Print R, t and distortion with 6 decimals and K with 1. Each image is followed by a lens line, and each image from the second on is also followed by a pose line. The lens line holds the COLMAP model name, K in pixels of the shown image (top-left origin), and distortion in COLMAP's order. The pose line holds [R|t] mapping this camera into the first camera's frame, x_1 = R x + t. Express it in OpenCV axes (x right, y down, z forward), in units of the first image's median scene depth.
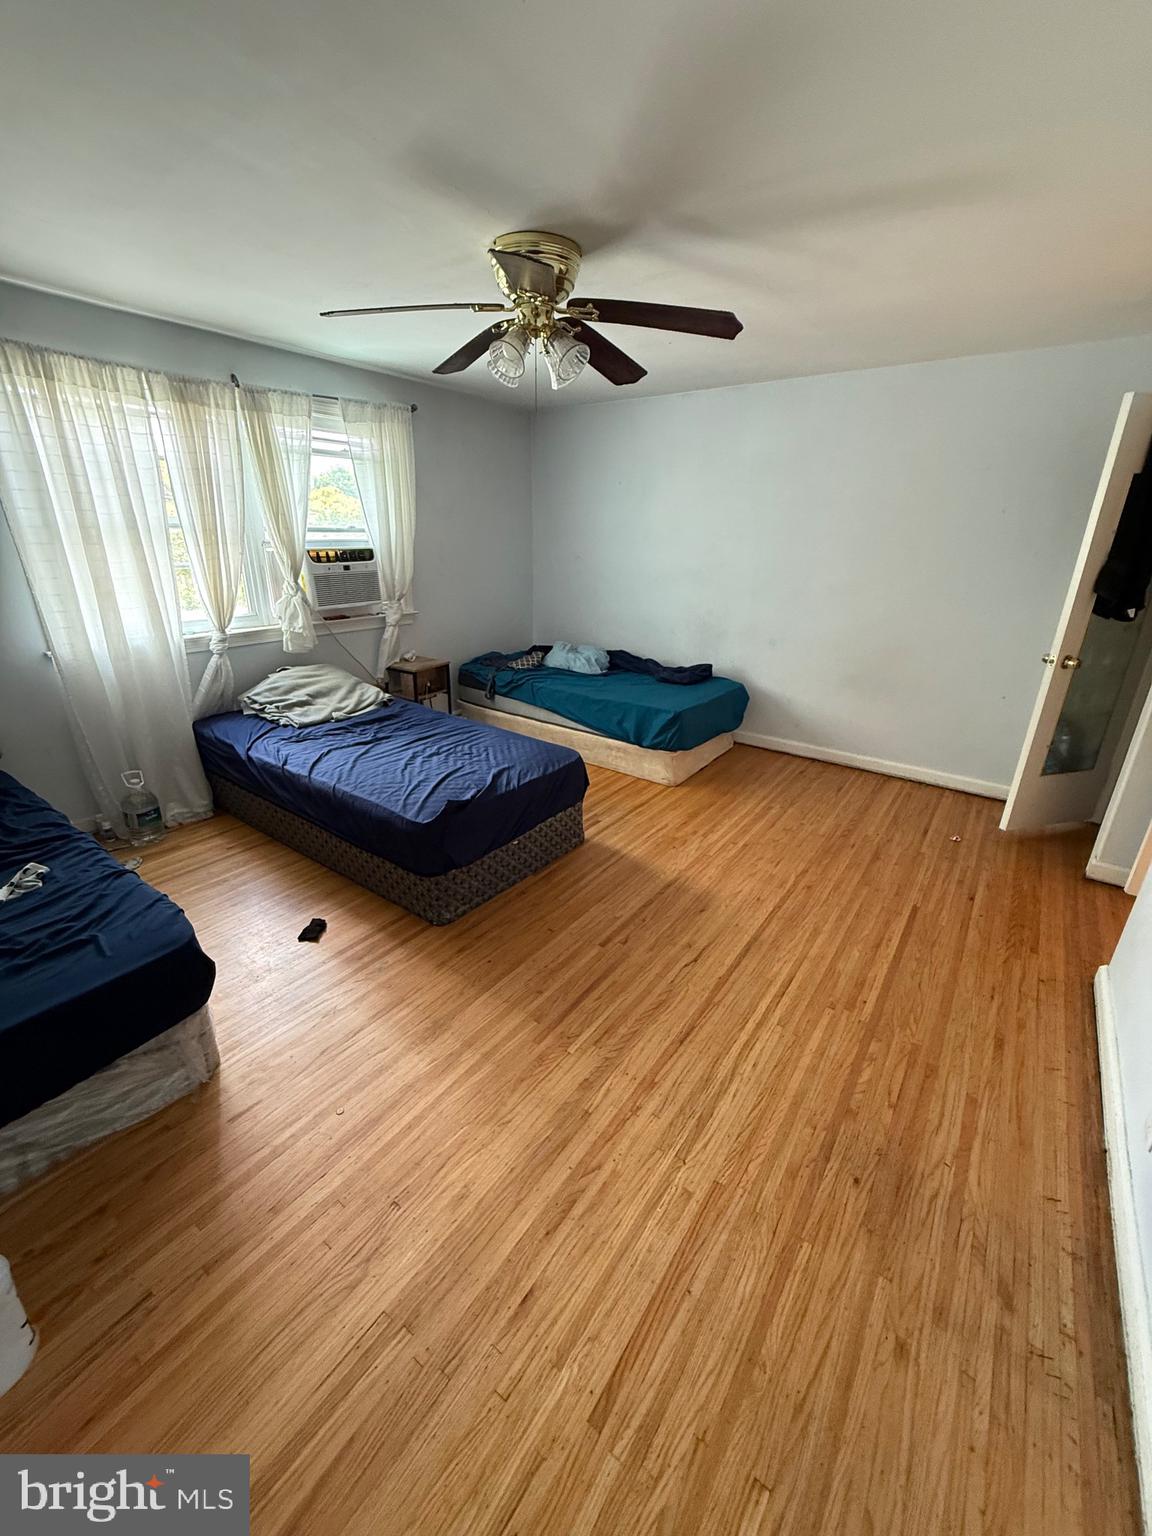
lens RADIAL K [[613.4, 0, 577.4], [0, 613.4, 758.6], [0, 0, 1]] dist [0.000778, 0.000582]
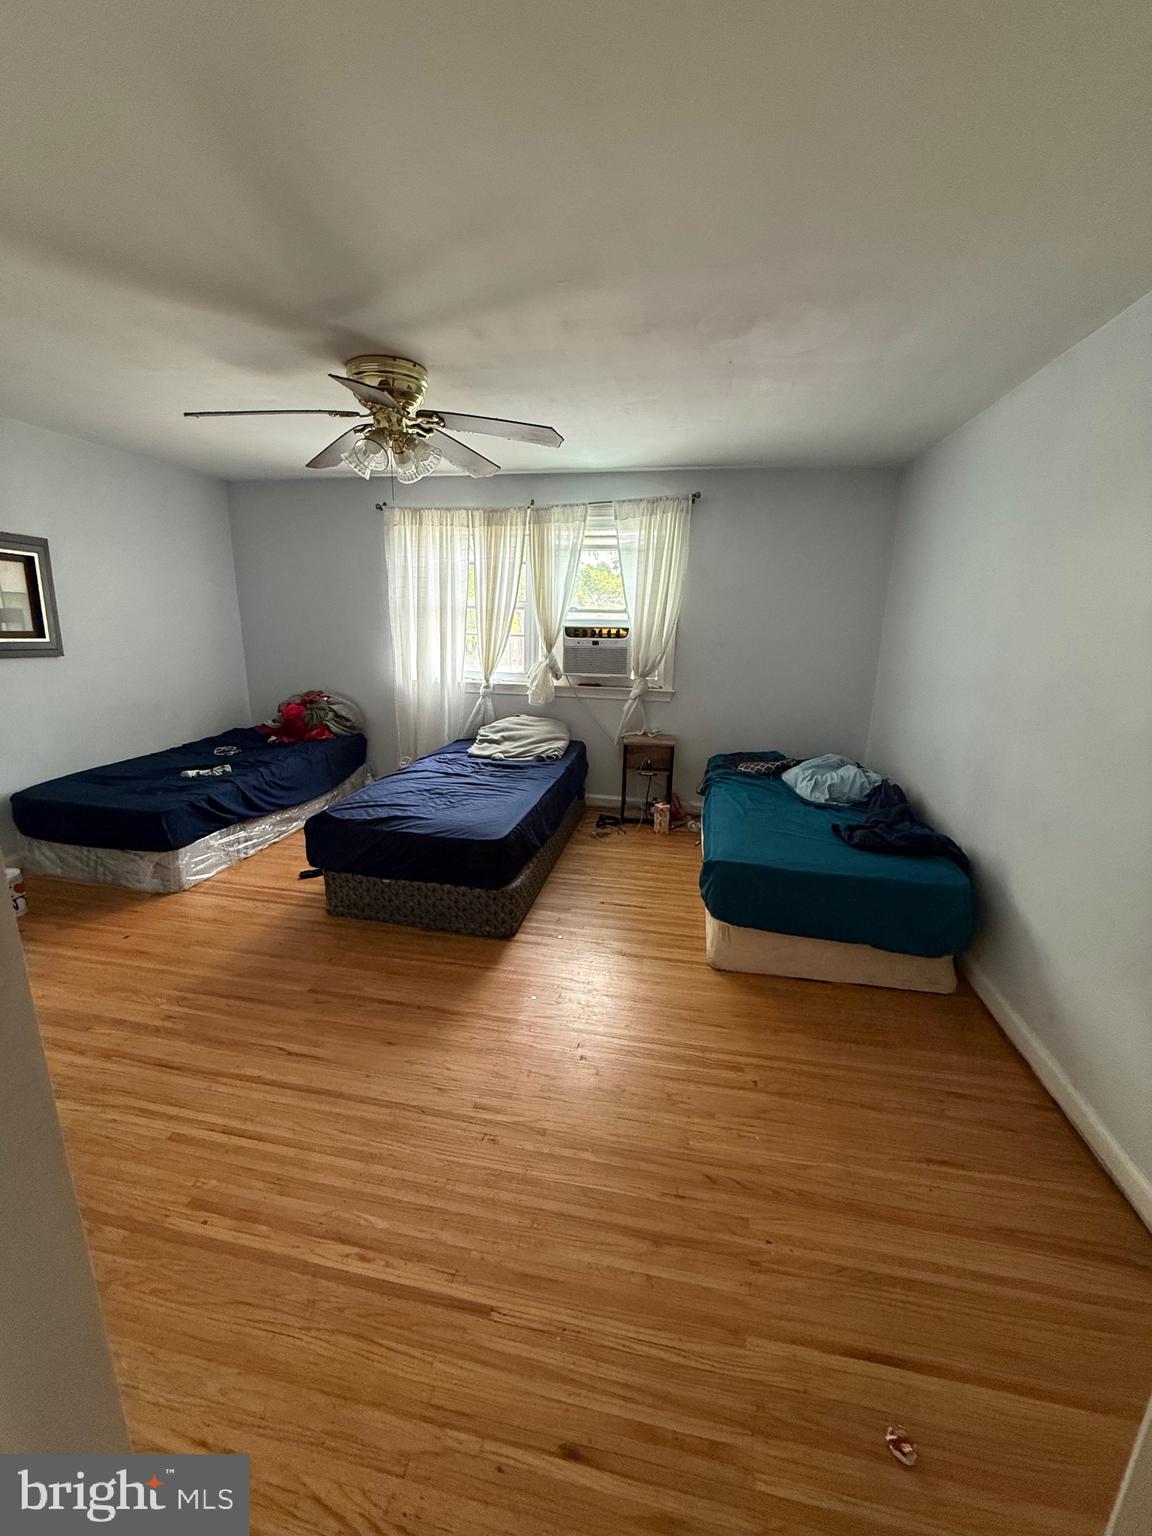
lens RADIAL K [[613.4, 0, 577.4], [0, 613.4, 758.6], [0, 0, 1]] dist [0.000778, 0.000582]
pose [[0.421990, 0.207553, -0.882522, 0.761922], [-0.329362, 0.942028, 0.064059, -0.197677], [0.844657, 0.263637, 0.465887, 0.577020]]
